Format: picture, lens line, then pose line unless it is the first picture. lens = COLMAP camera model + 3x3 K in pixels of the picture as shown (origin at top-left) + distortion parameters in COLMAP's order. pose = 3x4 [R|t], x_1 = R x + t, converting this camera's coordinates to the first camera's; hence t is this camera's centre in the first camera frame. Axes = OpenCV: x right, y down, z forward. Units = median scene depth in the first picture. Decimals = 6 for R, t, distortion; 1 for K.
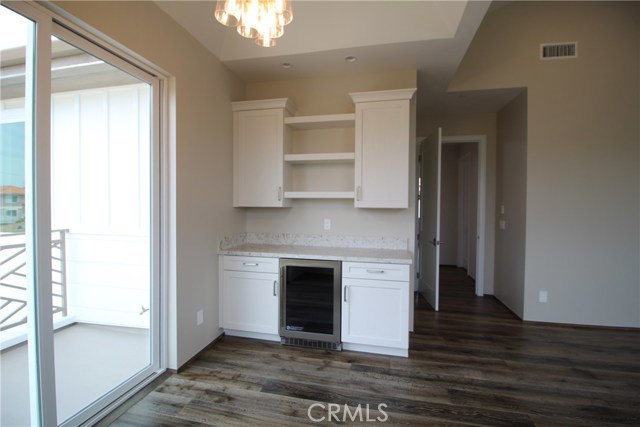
lens RADIAL K [[301.6, 0, 320.0], [0, 301.6, 210.5], [0, 0, 1]] dist [0.002421, -0.016125]
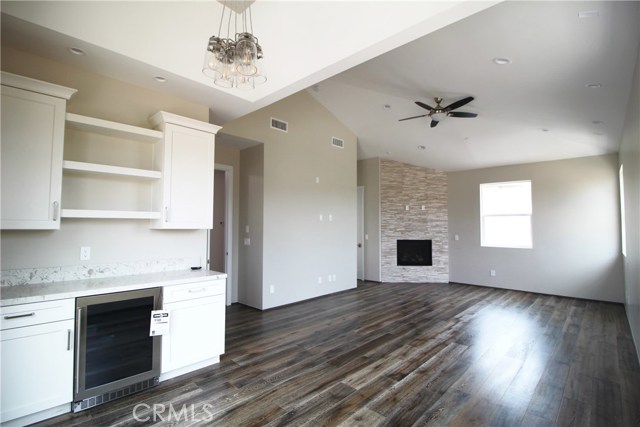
lens RADIAL K [[301.6, 0, 320.0], [0, 301.6, 210.5], [0, 0, 1]] dist [0.002421, -0.016125]
pose [[0.516686, 0.039505, 0.855263, -0.438292], [0.019594, 0.998128, -0.057941, -0.003814], [-0.855951, 0.046695, 0.514945, 0.076399]]
